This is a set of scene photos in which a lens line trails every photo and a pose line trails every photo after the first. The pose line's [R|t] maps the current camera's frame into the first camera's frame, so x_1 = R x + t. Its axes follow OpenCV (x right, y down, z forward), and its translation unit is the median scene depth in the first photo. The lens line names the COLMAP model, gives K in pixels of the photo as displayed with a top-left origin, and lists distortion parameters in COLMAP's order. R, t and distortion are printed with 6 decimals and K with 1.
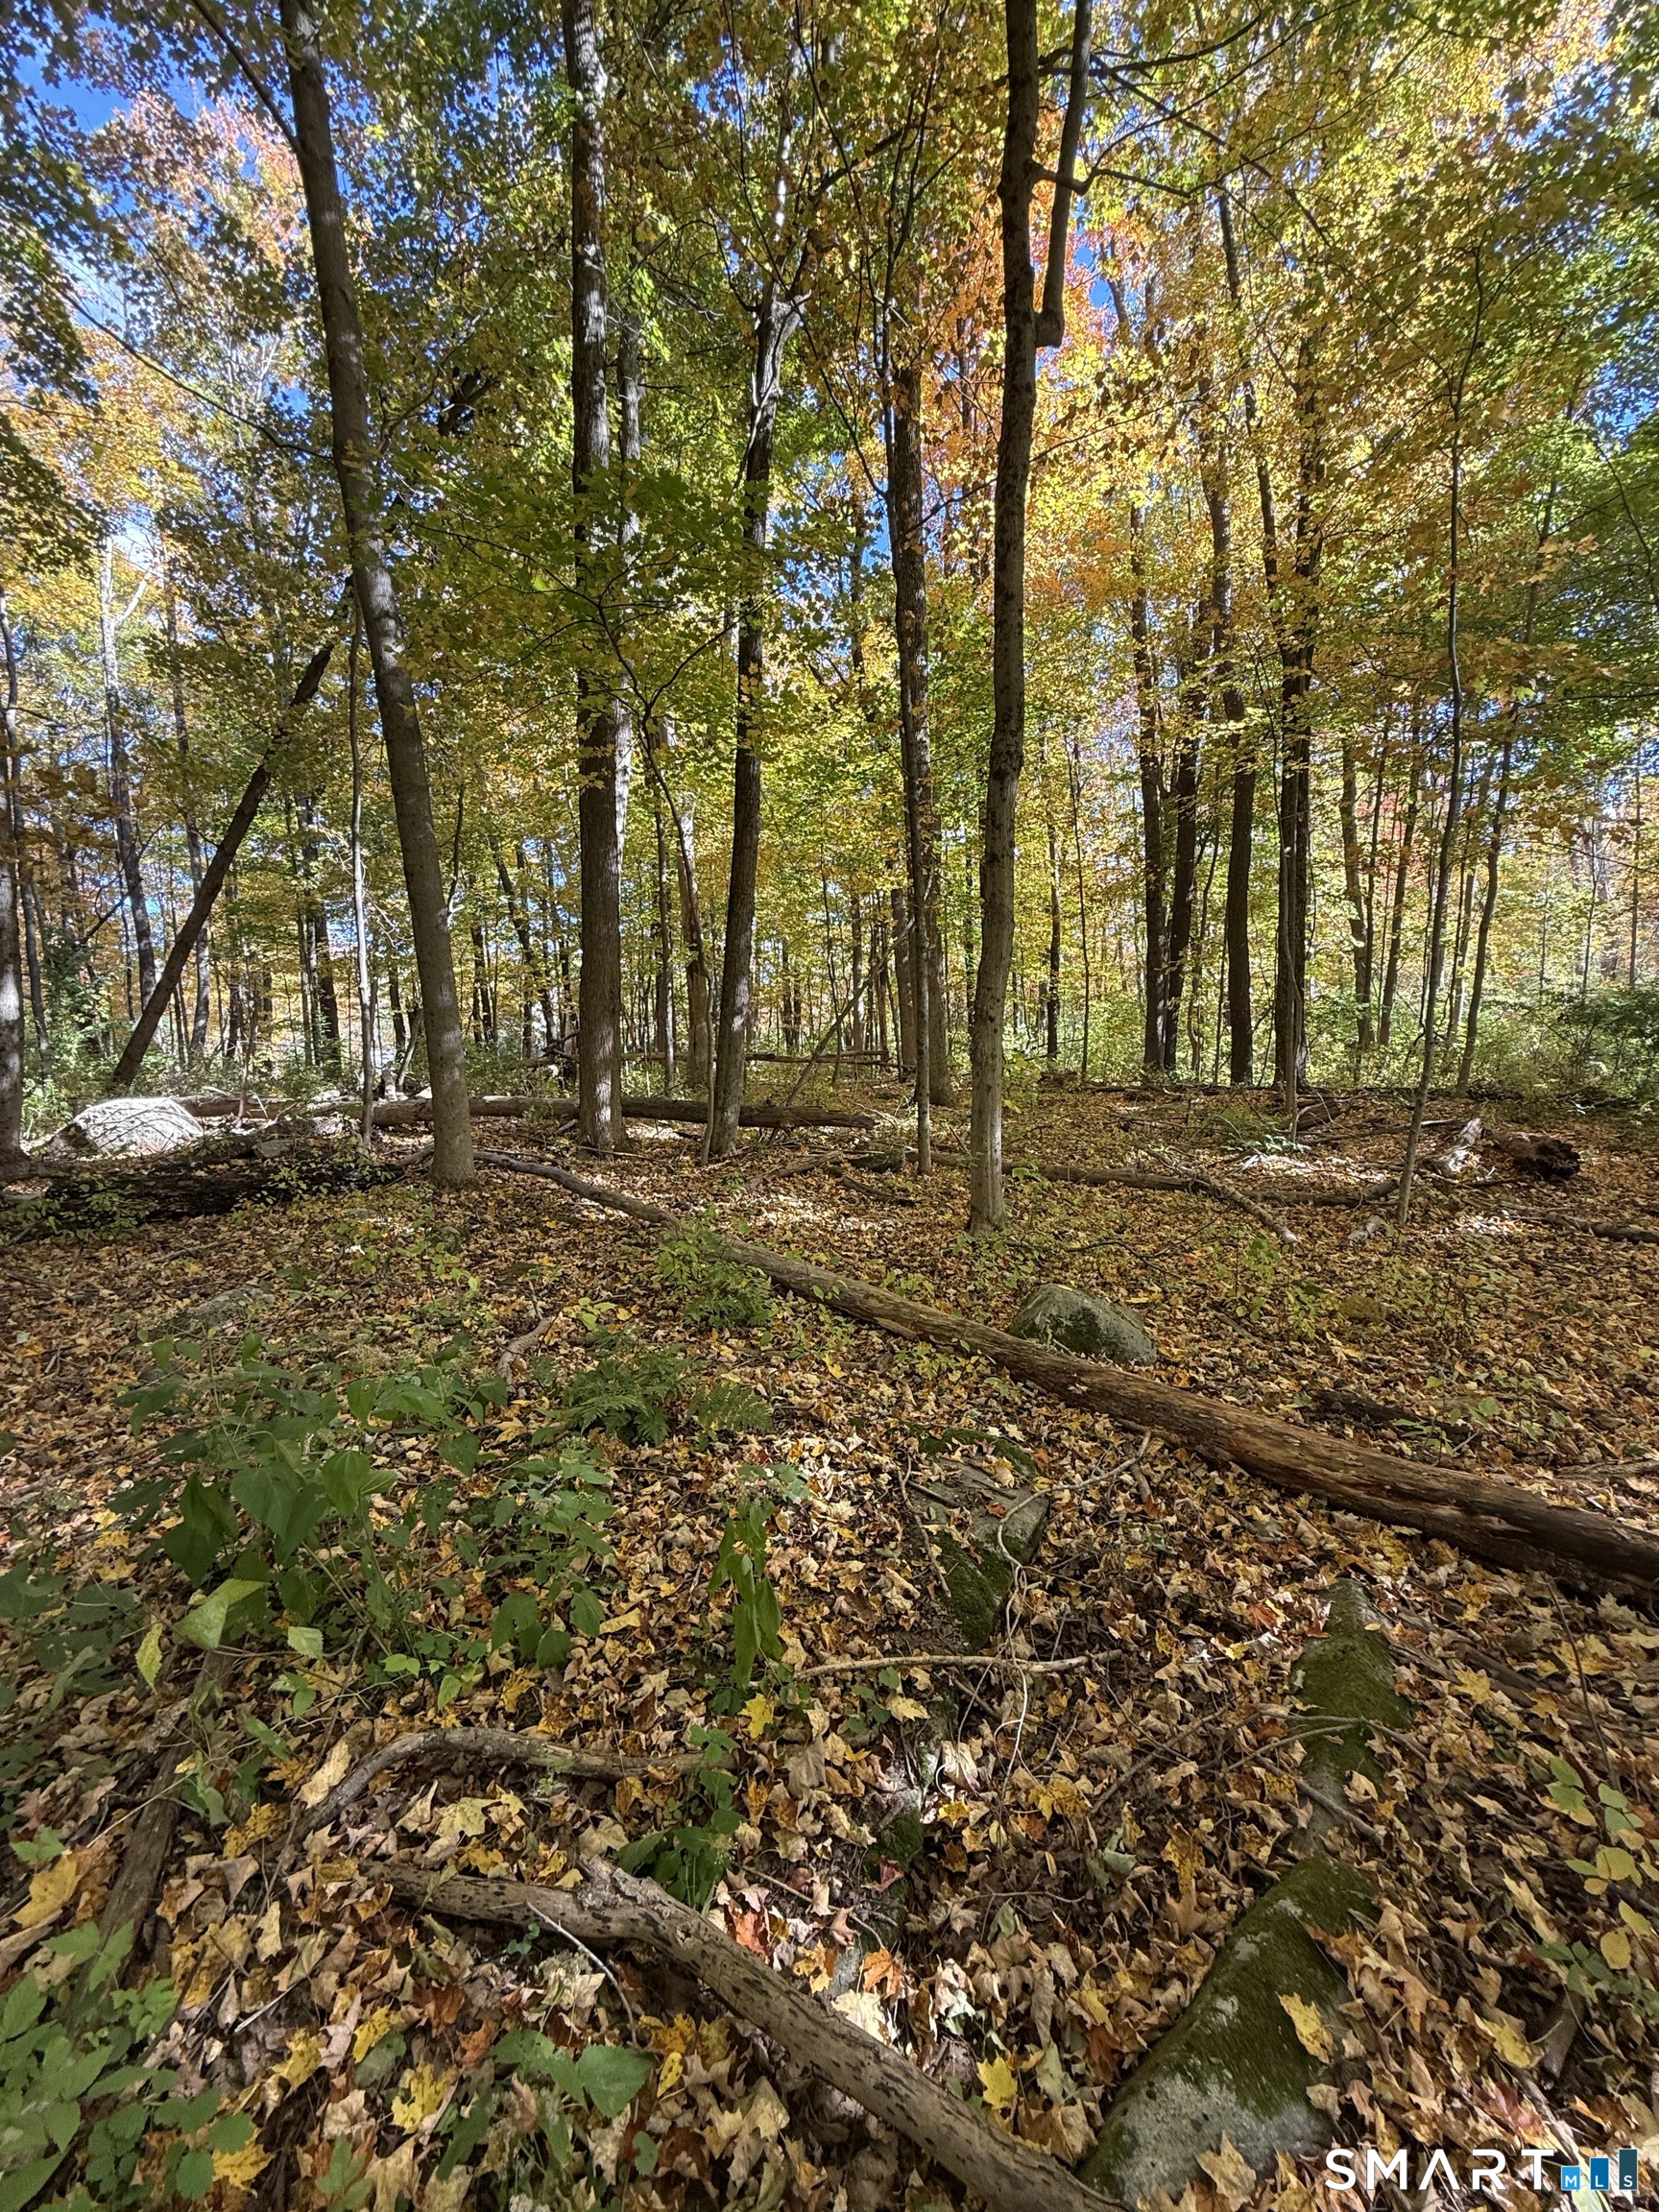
lens RADIAL K [[887.2, 0, 826.6], [0, 887.2, 1099.2], [0, 0, 1]] dist [0.000751, 0.000049]
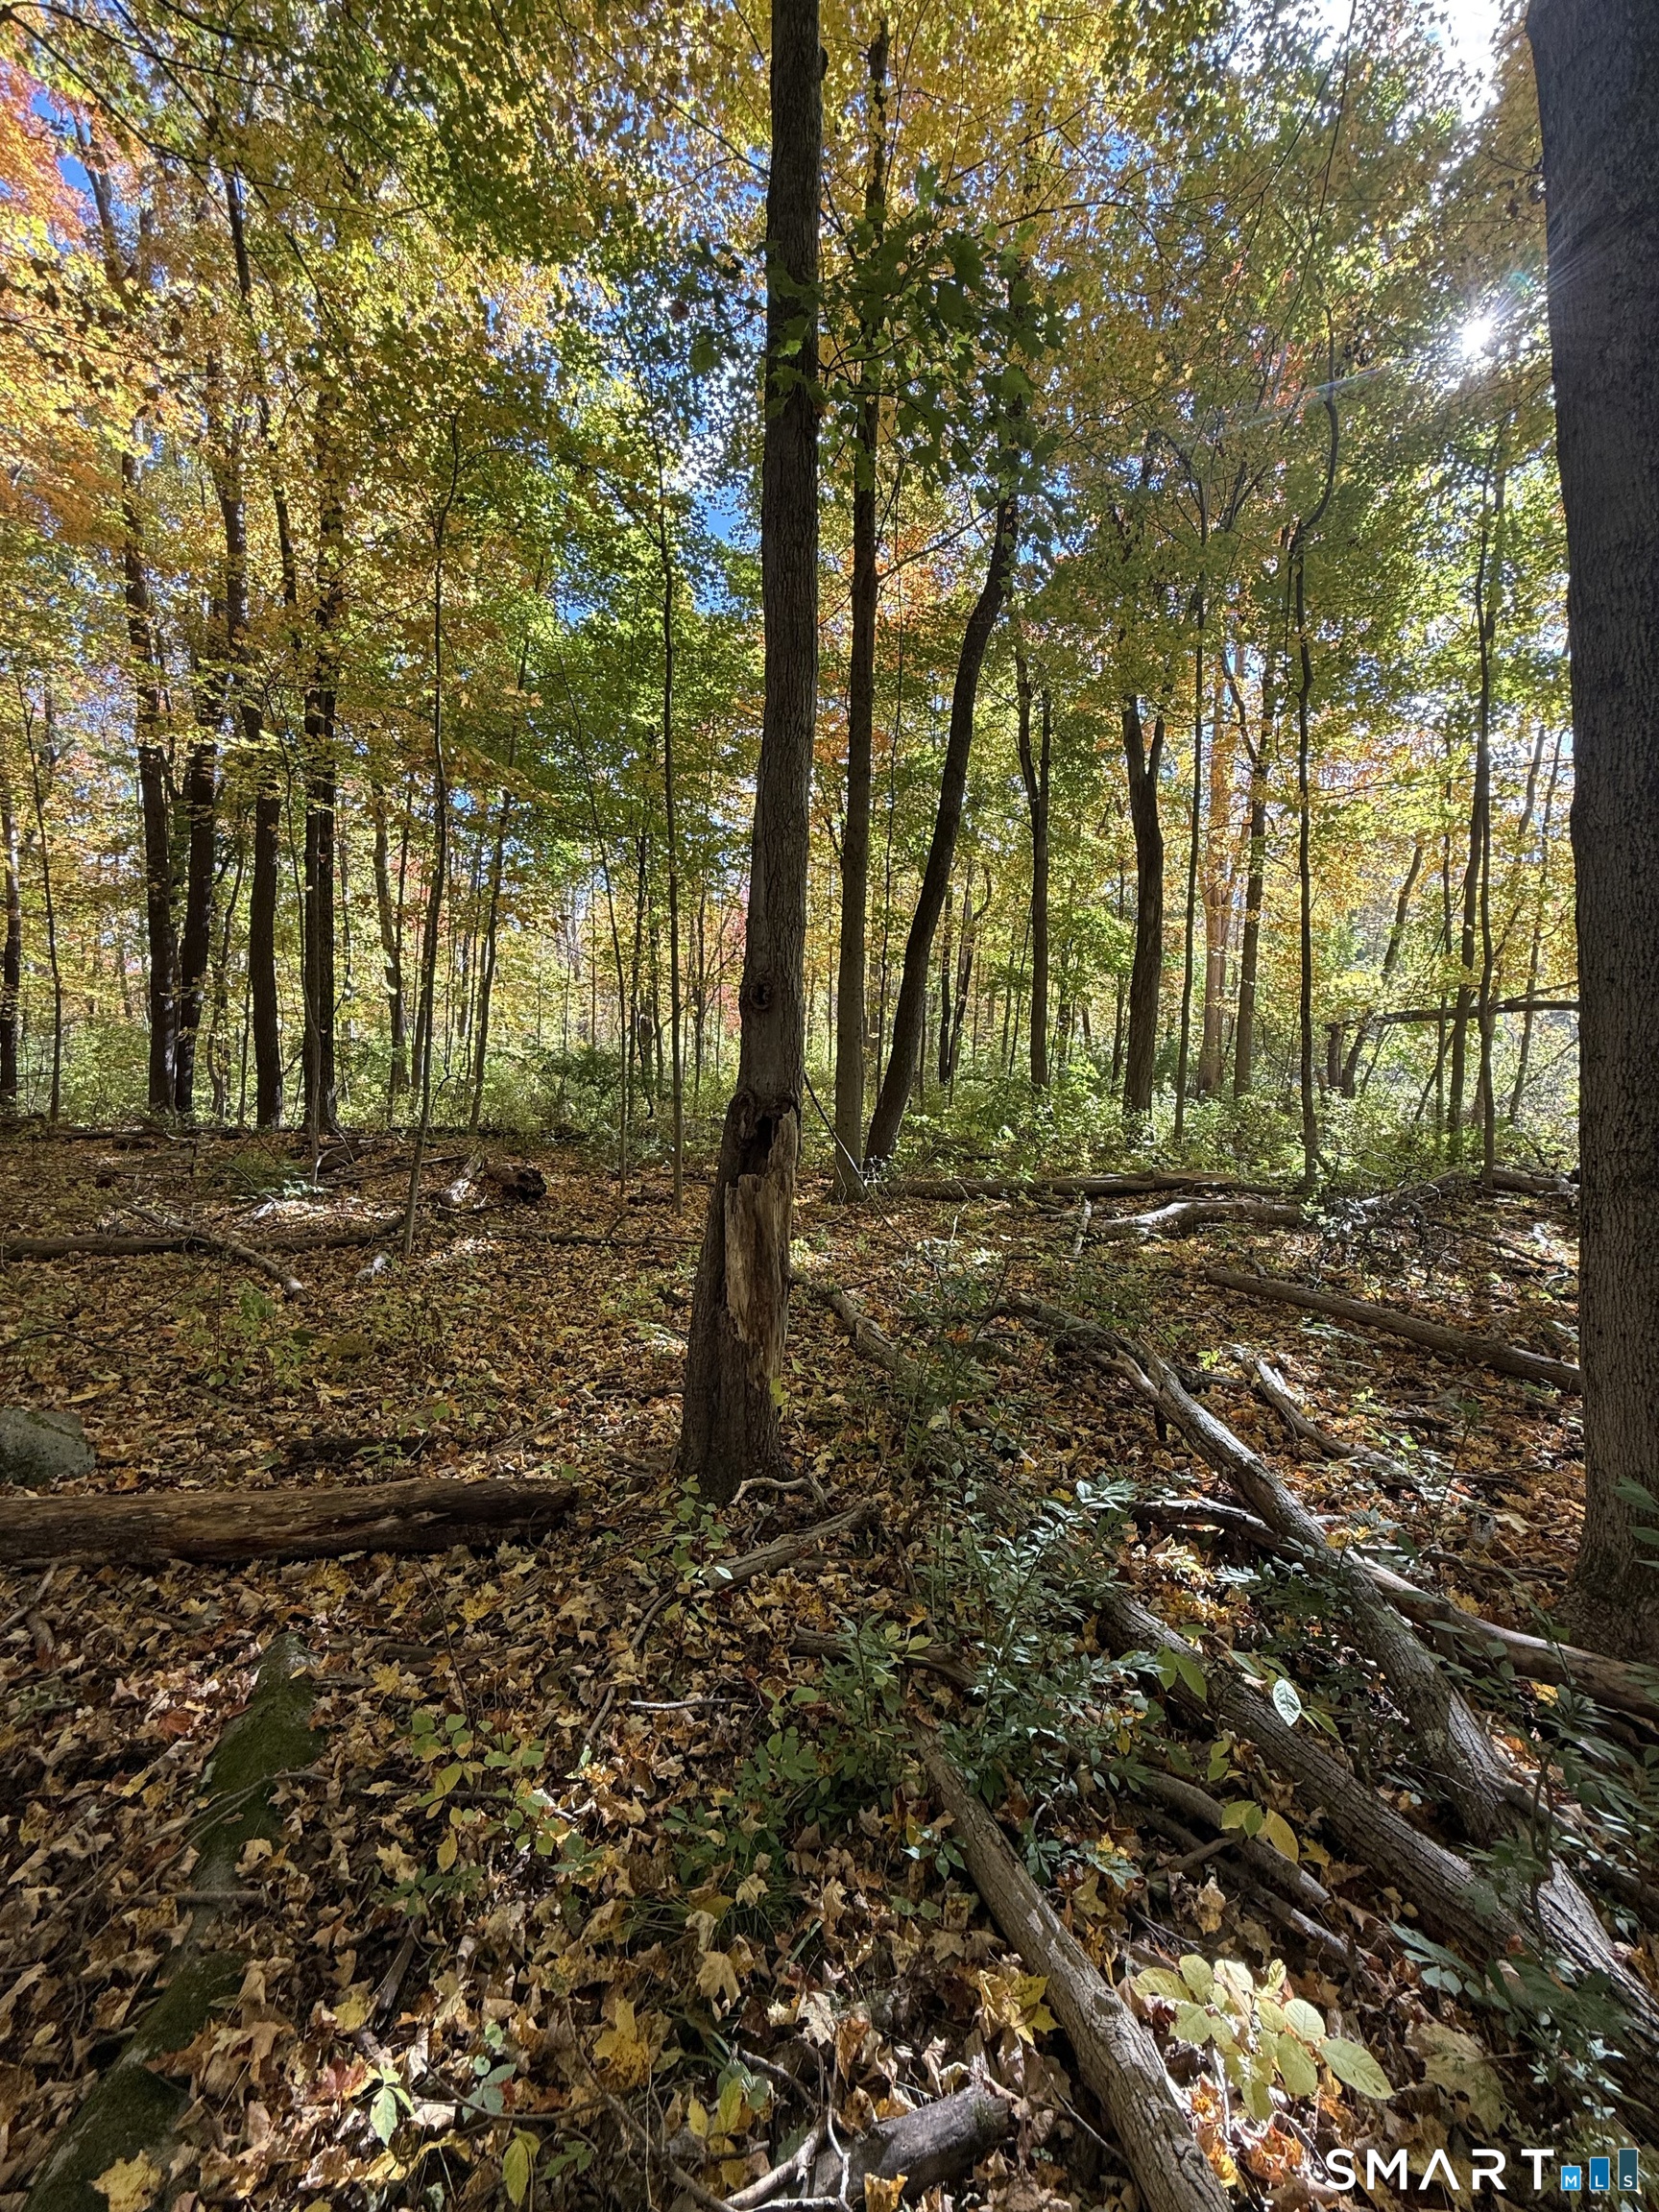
lens RADIAL K [[887.2, 0, 826.6], [0, 887.2, 1099.2], [0, 0, 1]] dist [0.000751, 0.000049]
pose [[0.543866, 0.007699, 0.839137, 0.036490], [0.030805, 0.999101, -0.029132, -0.002632], [-0.838606, 0.041693, 0.543140, -0.030106]]
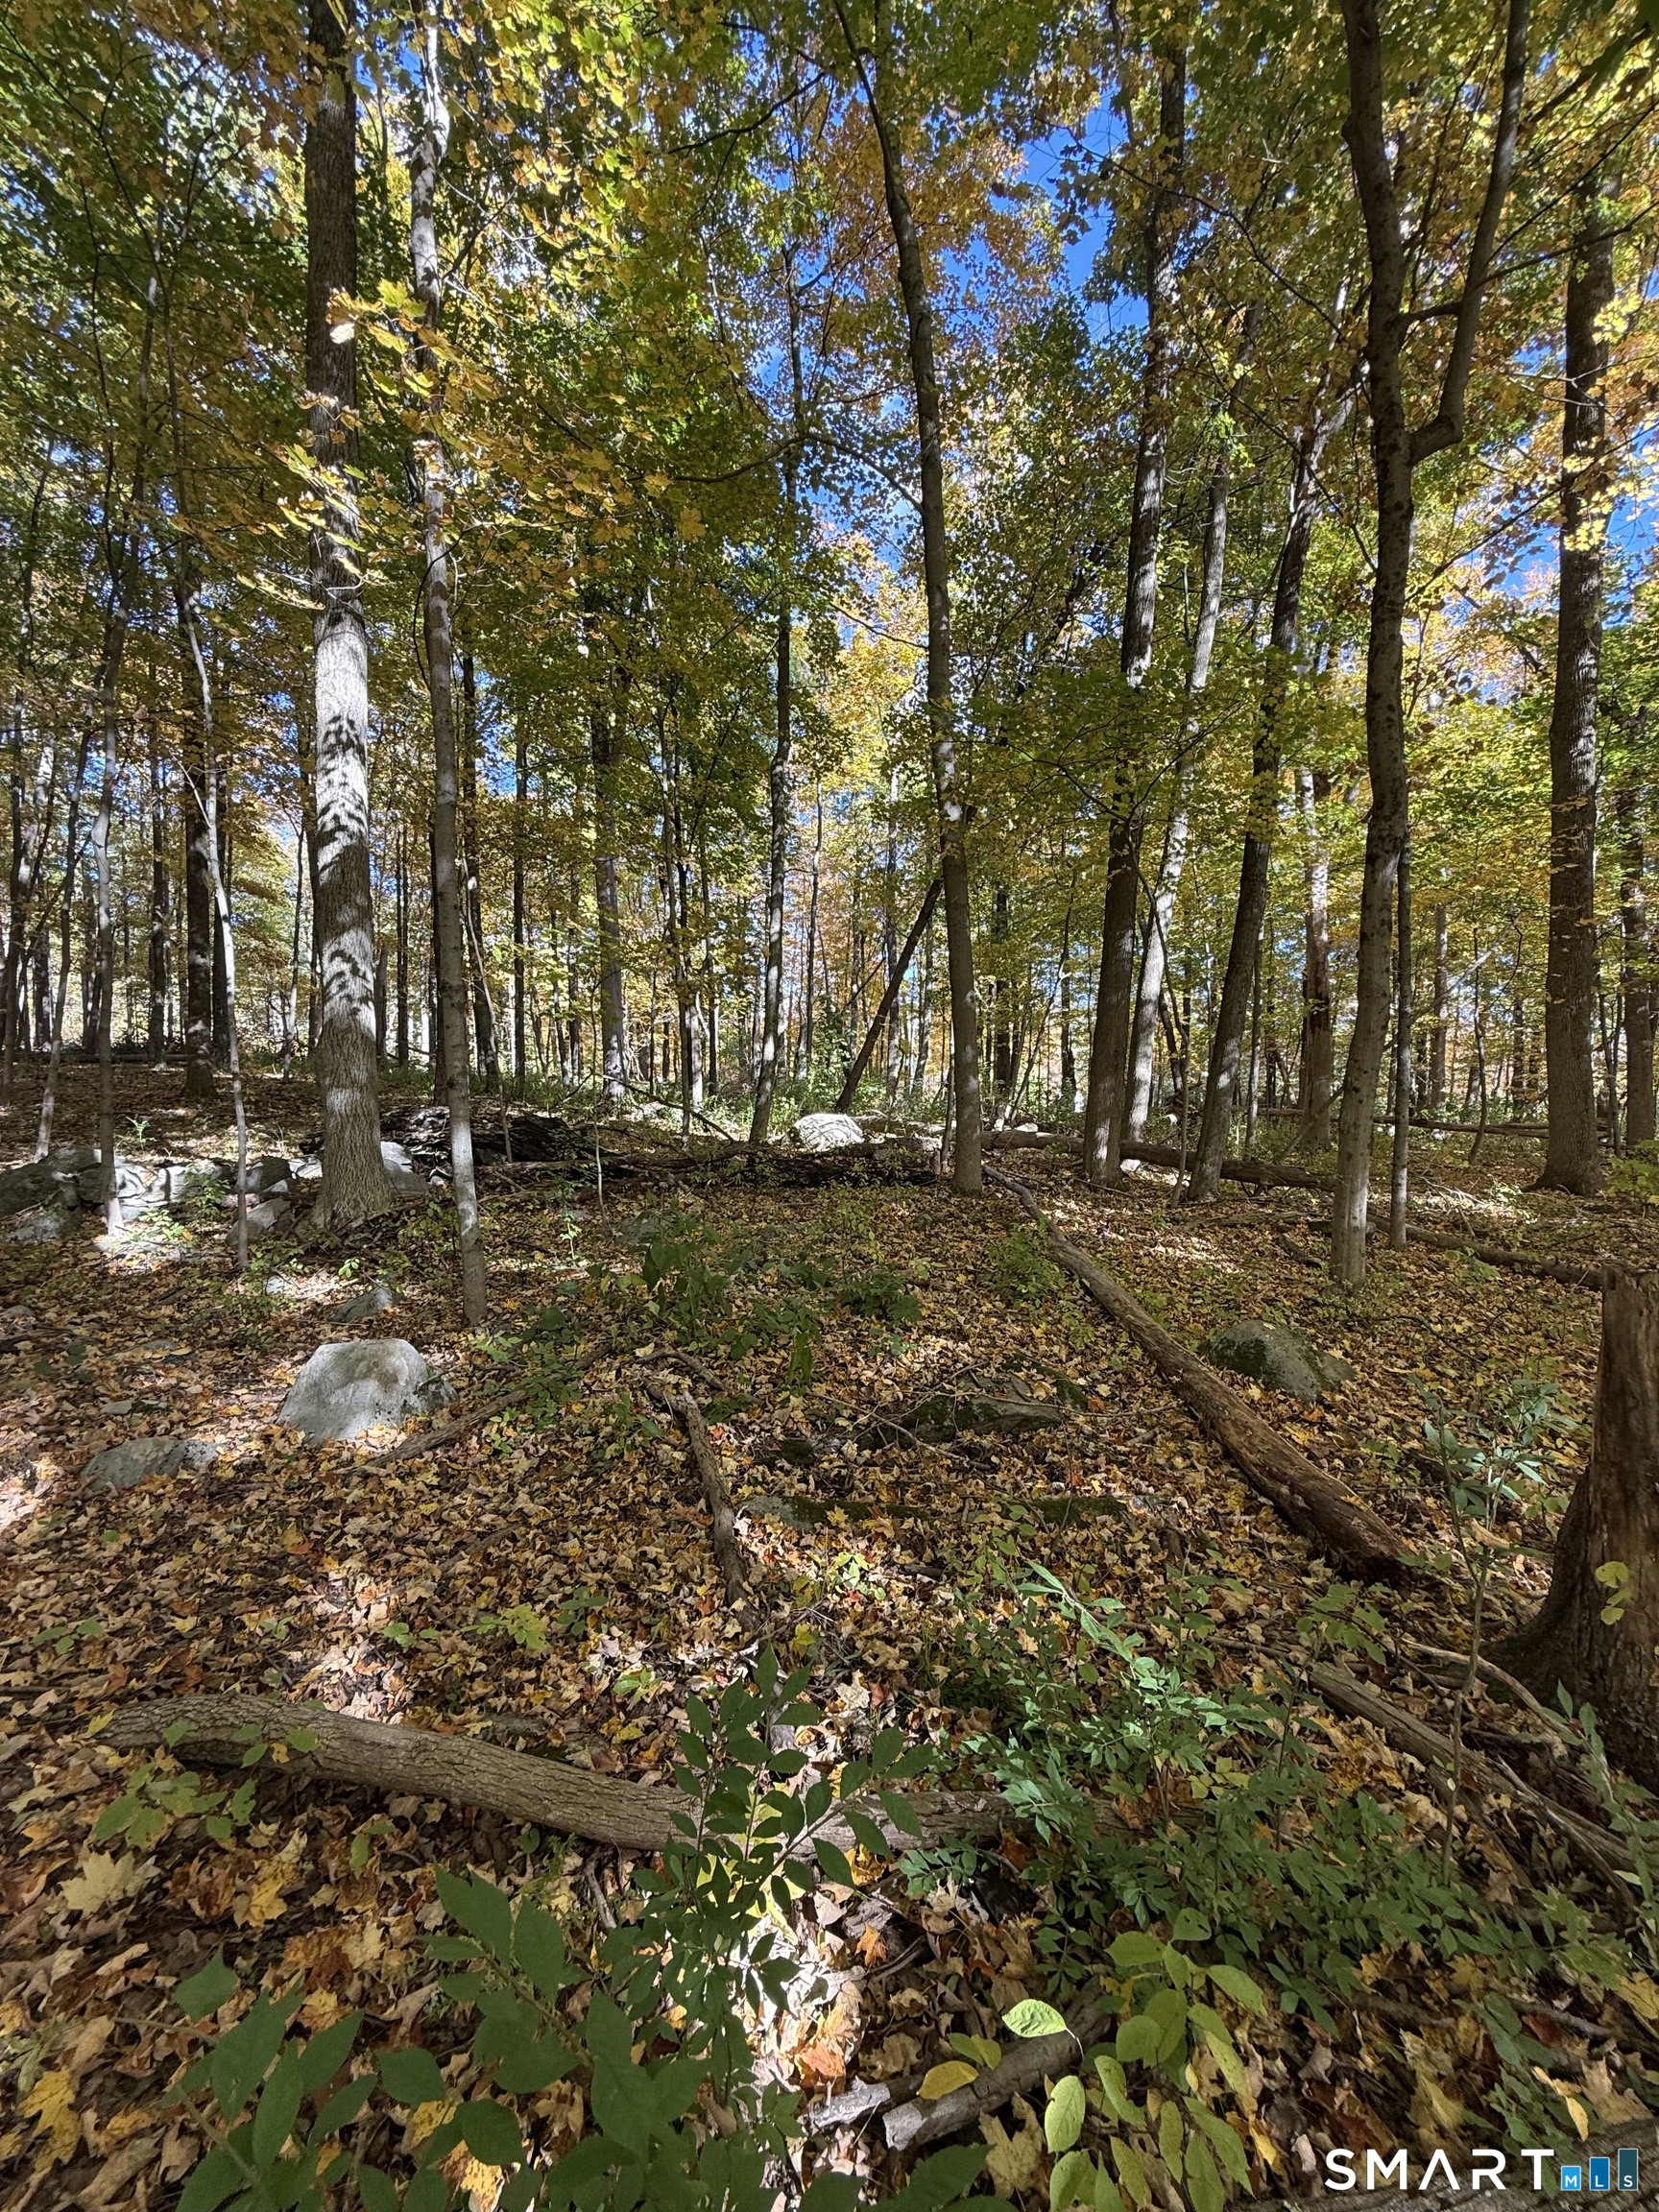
lens RADIAL K [[873.9, 0, 829.5], [0, 873.9, 1106.0], [0, 0, 1]] dist [-0.002219, -0.000259]
pose [[0.729527, 0.058703, -0.681428, 0.425038], [-0.086835, 0.996197, -0.007144, -0.008073], [0.678417, 0.064383, 0.731850, -0.167003]]
